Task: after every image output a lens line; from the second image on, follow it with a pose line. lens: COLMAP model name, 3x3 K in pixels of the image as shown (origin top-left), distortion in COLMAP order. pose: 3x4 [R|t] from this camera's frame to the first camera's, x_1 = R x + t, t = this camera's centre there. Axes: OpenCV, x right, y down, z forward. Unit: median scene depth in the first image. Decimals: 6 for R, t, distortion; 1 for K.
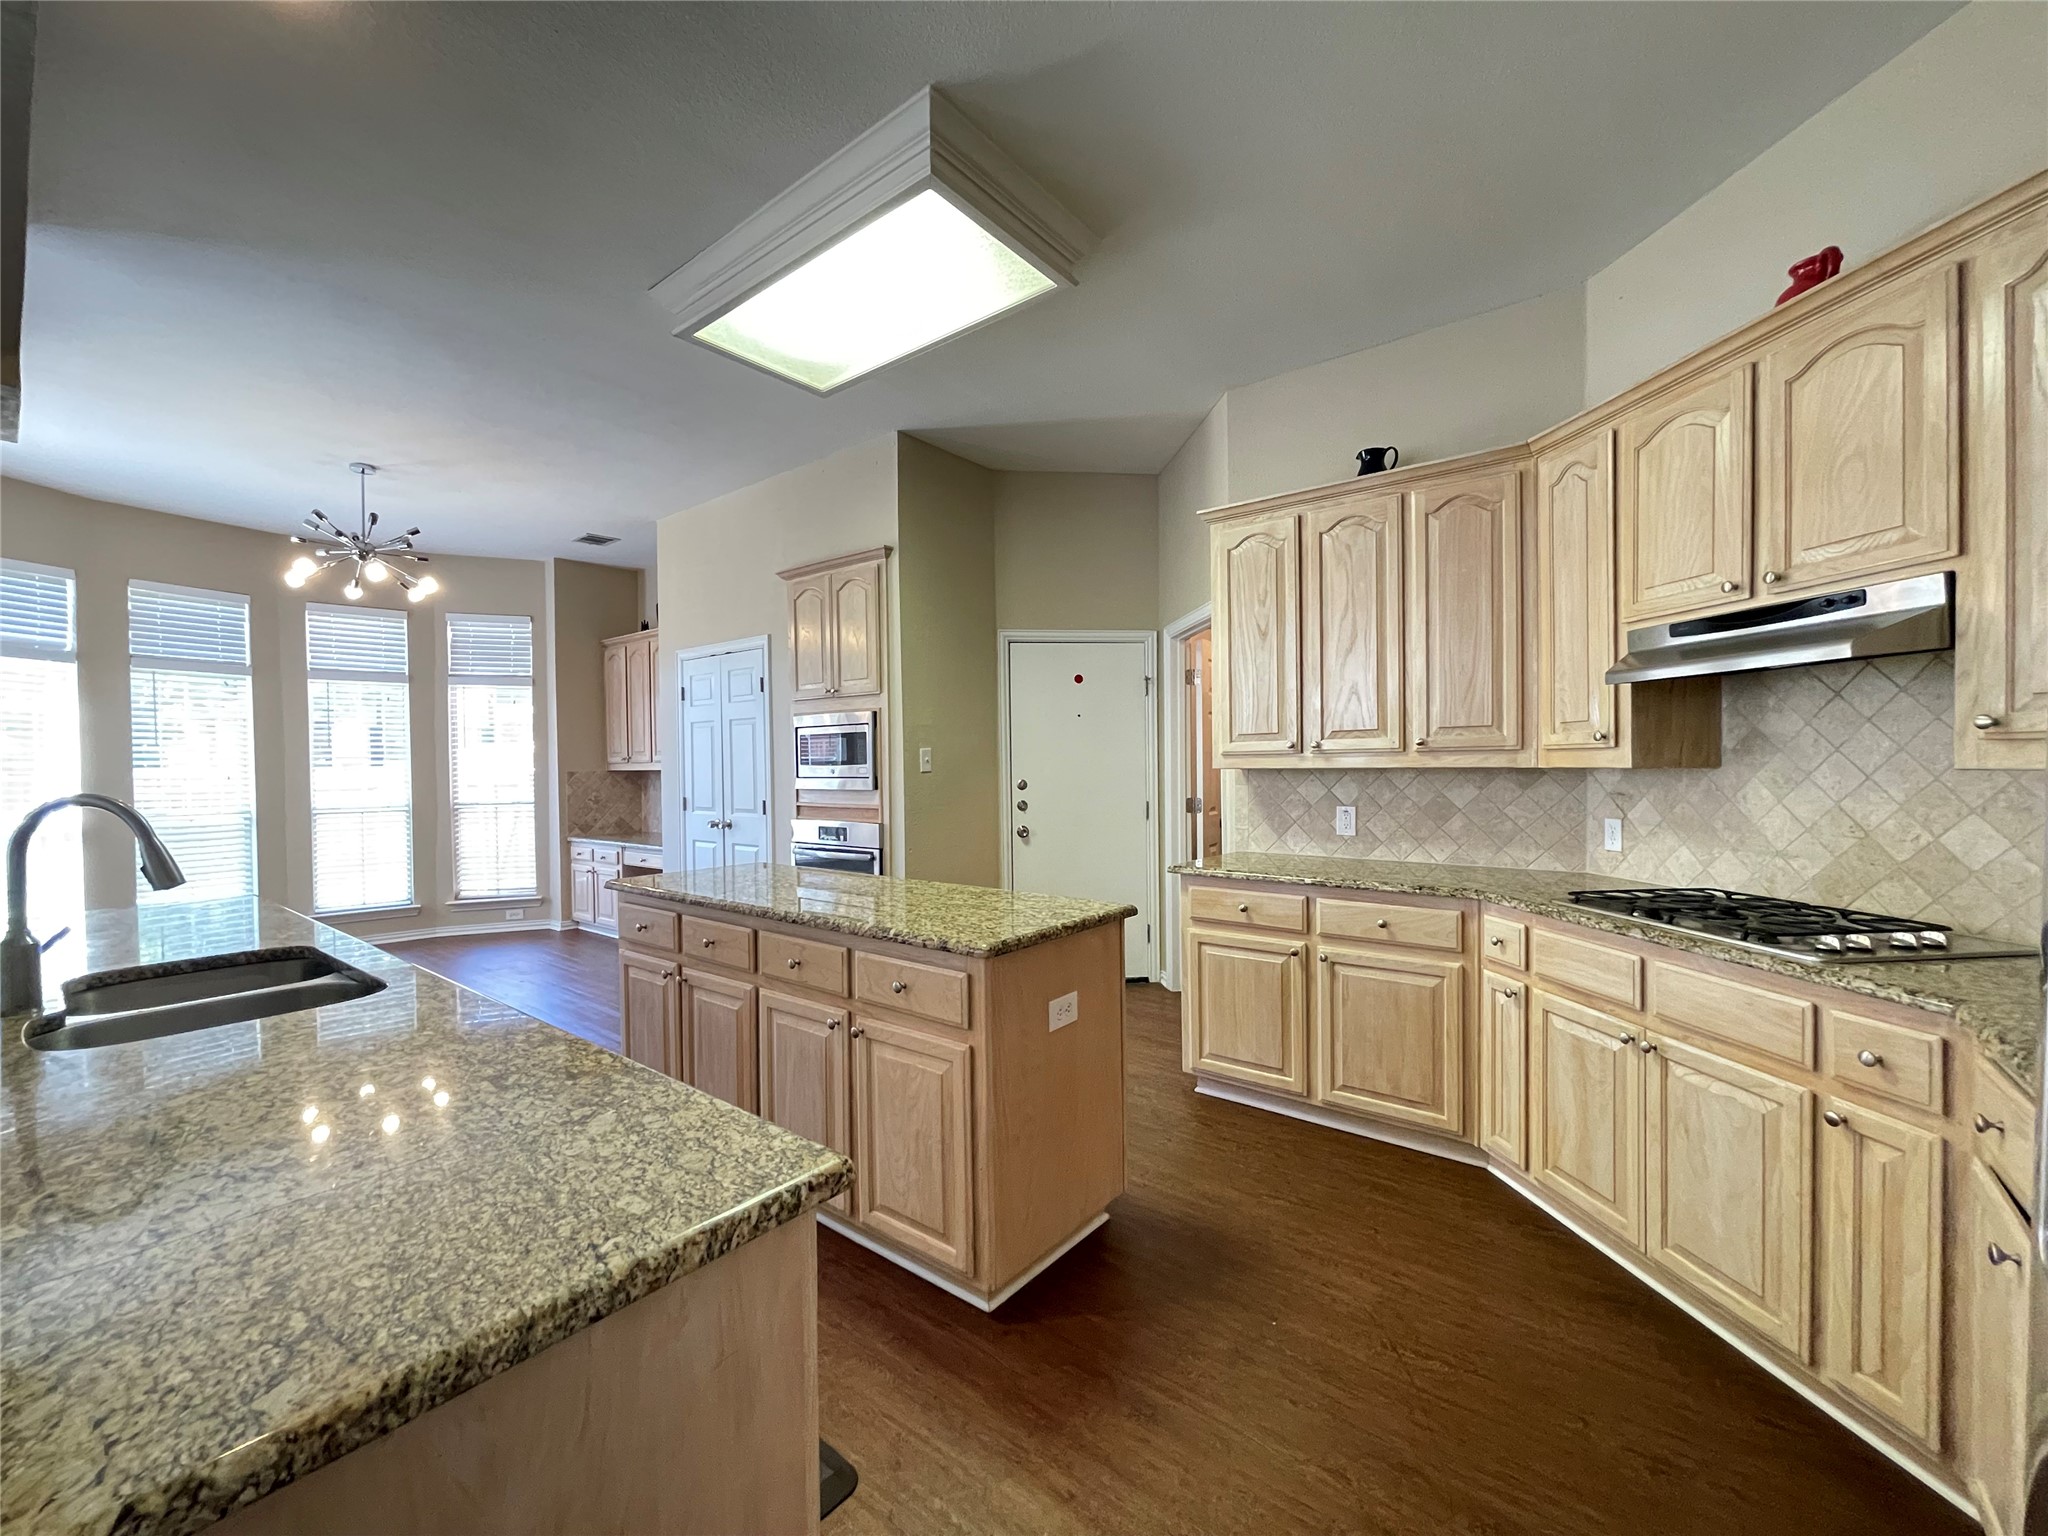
lens RADIAL K [[825.8, 0, 1023.5], [0, 825.8, 771.4], [0, 0, 1]] dist [-0.002385, 0.000772]
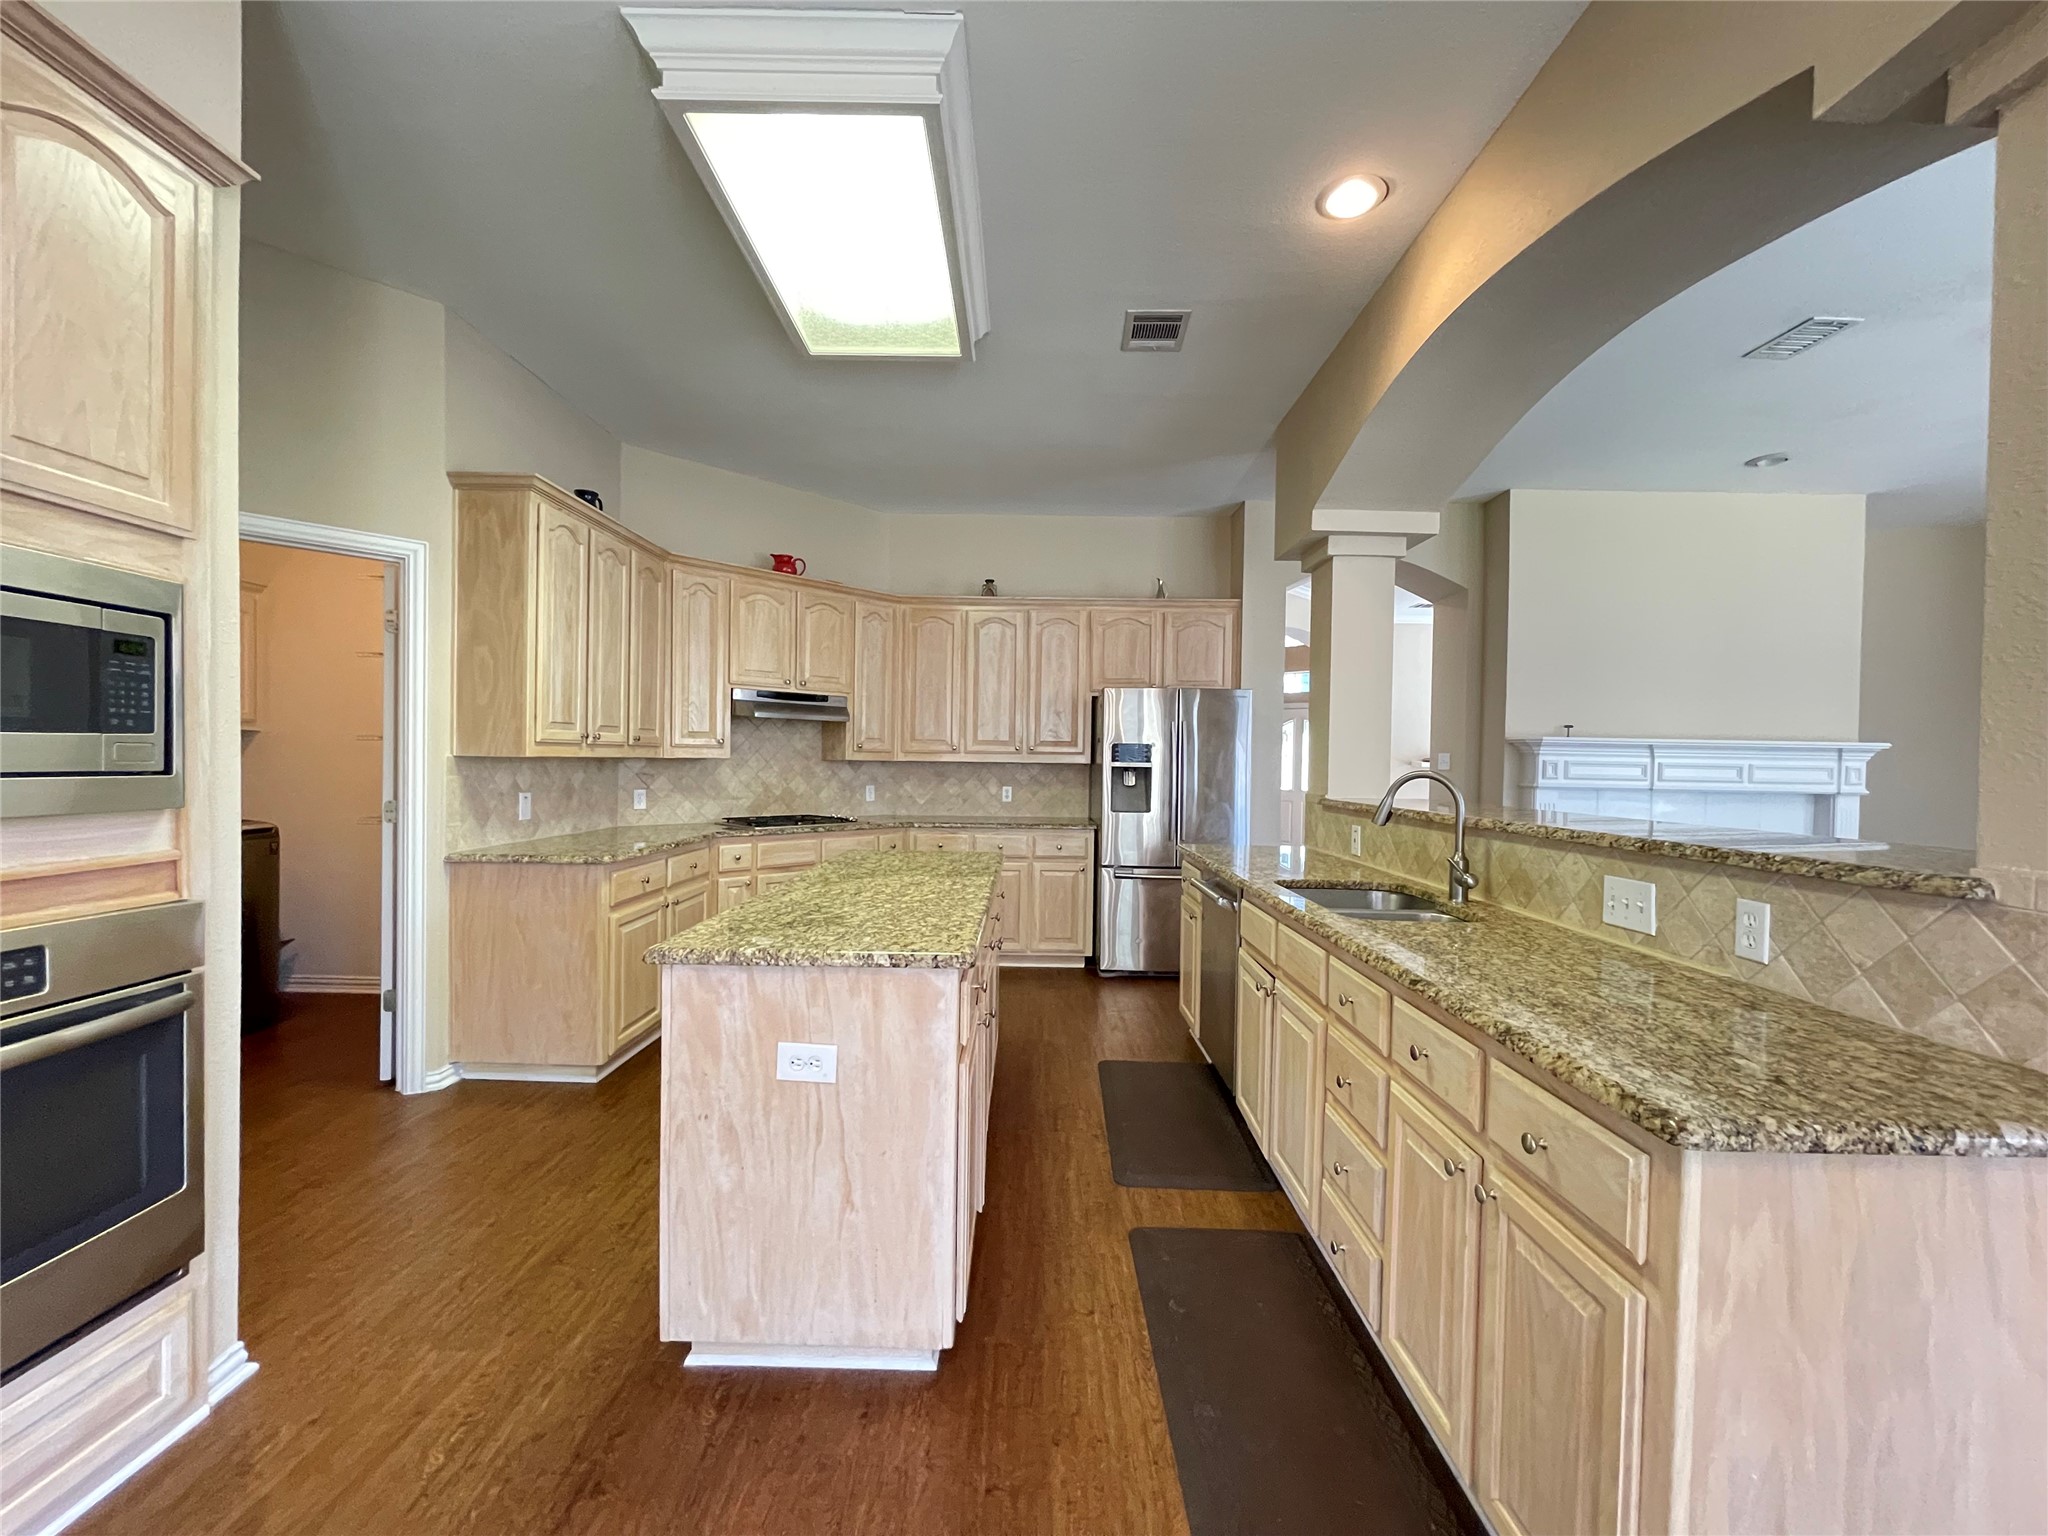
lens RADIAL K [[825.8, 0, 1025.1], [0, 825.8, 777.6], [0, 0, 1]] dist [-0.002385, 0.000772]
pose [[-0.615790, -0.013546, 0.787794, -0.510188], [0.000606, 0.999844, 0.017665, 0.002782], [-0.787910, 0.011355, -0.615685, 0.690807]]
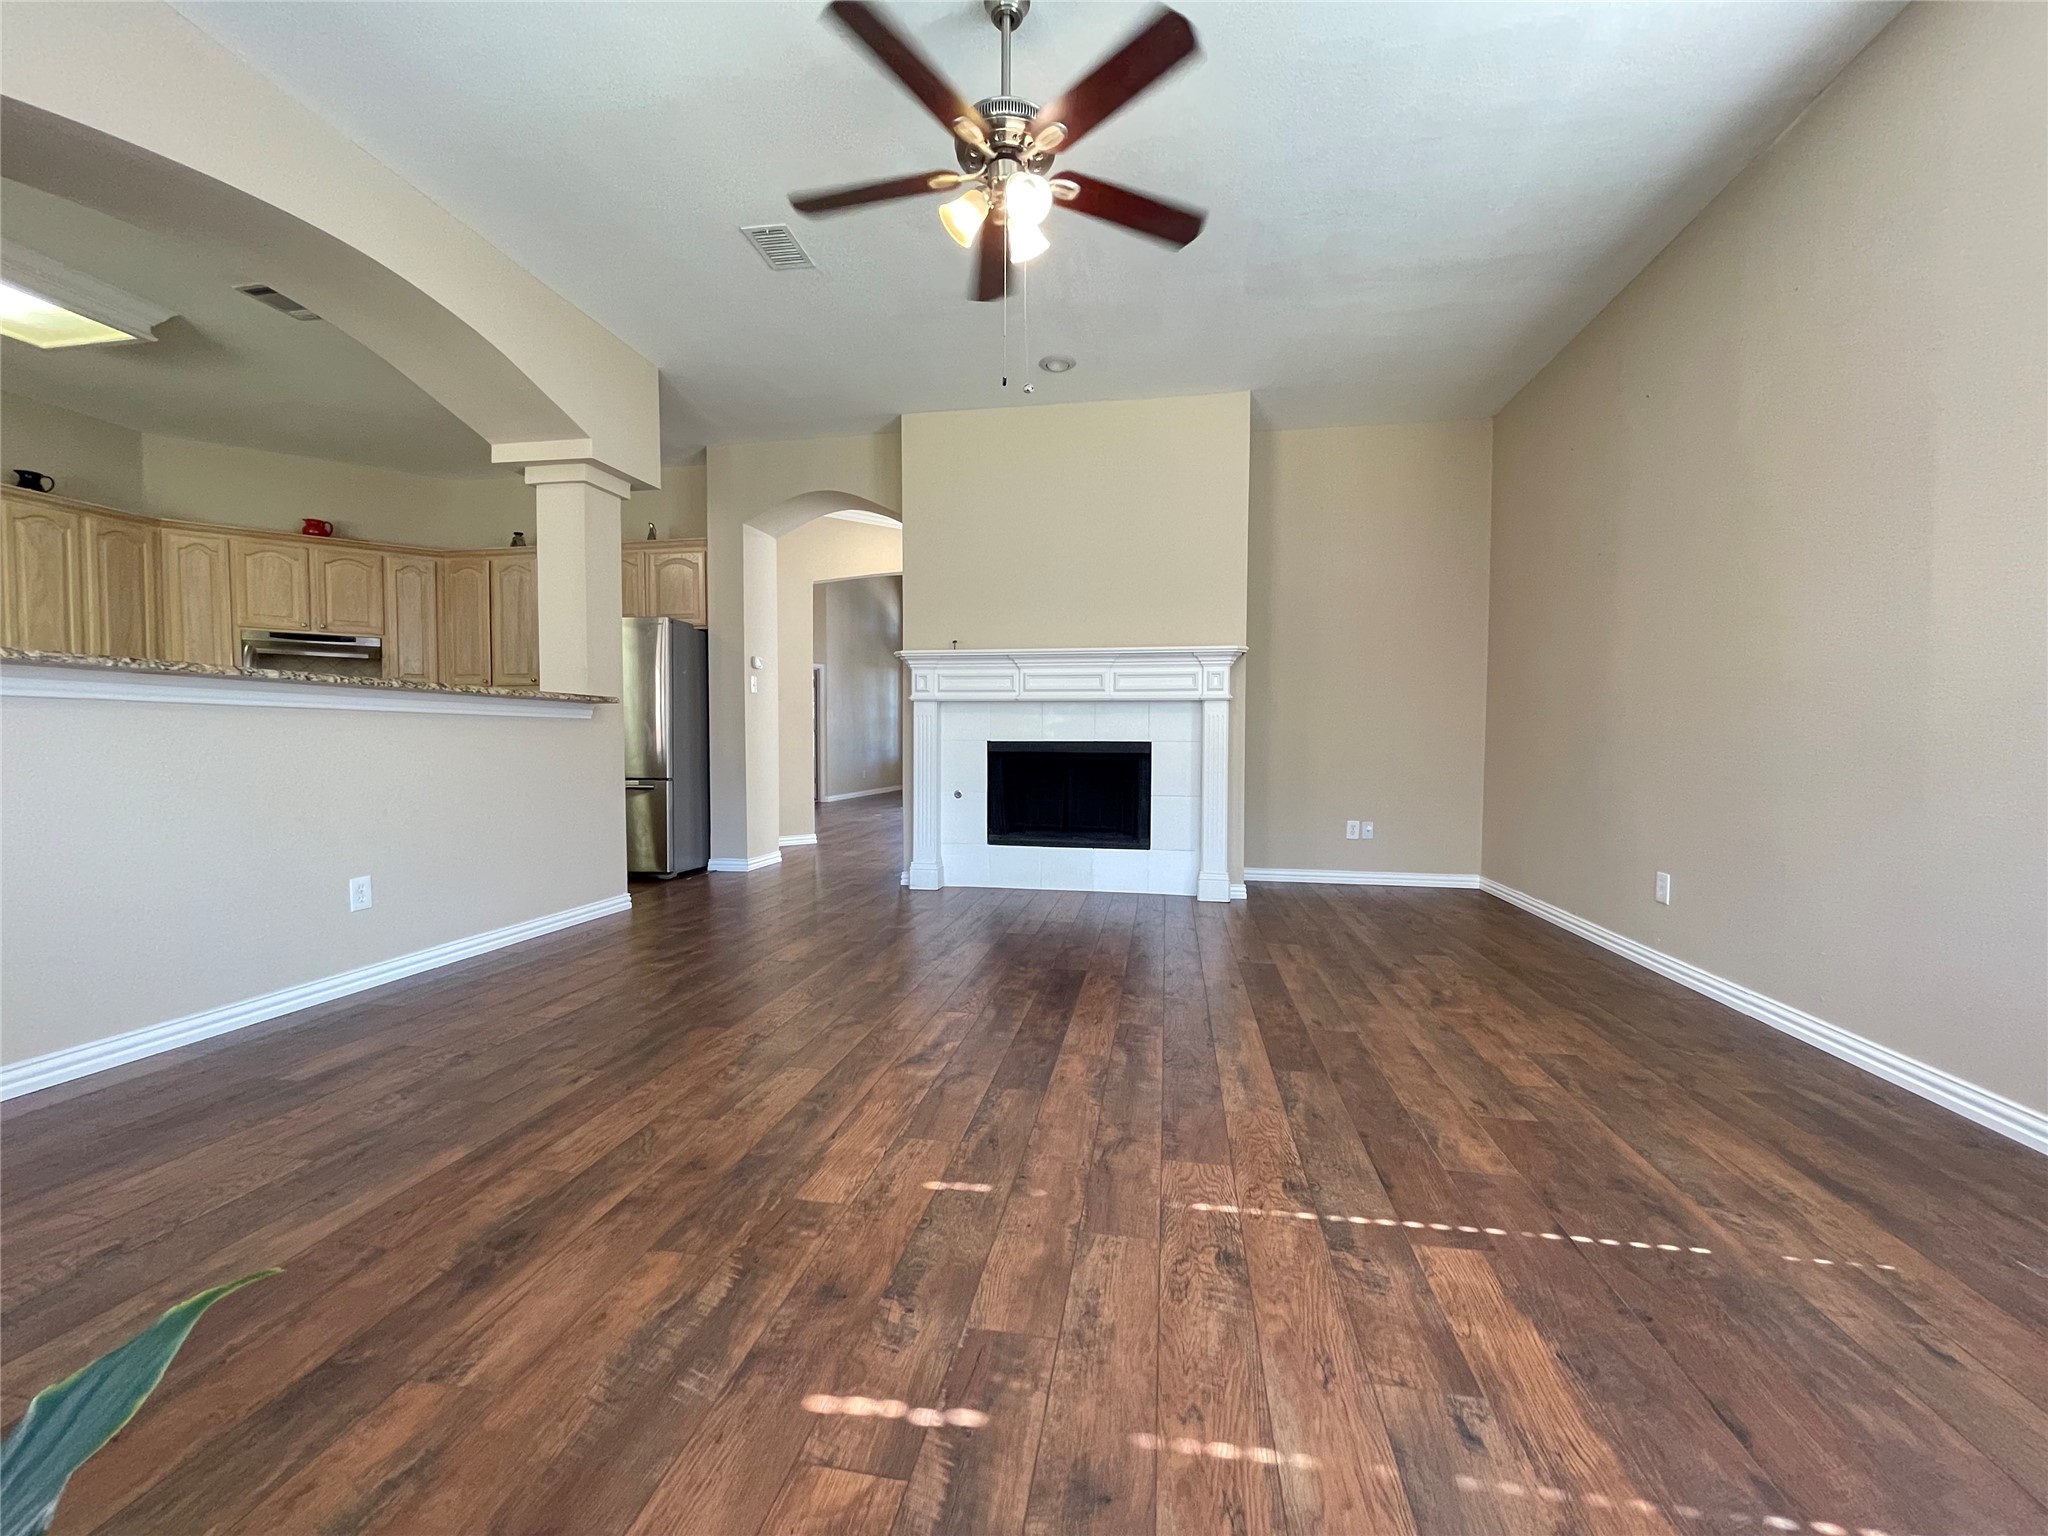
lens RADIAL K [[825.8, 0, 1020.3], [0, 825.8, 764.8], [0, 0, 1]] dist [-0.002385, 0.000772]
pose [[-0.470122, -0.014309, 0.882486, -1.005655], [0.012451, 0.999662, 0.022842, 0.079413], [-0.882514, 0.021727, -0.469785, 0.062115]]
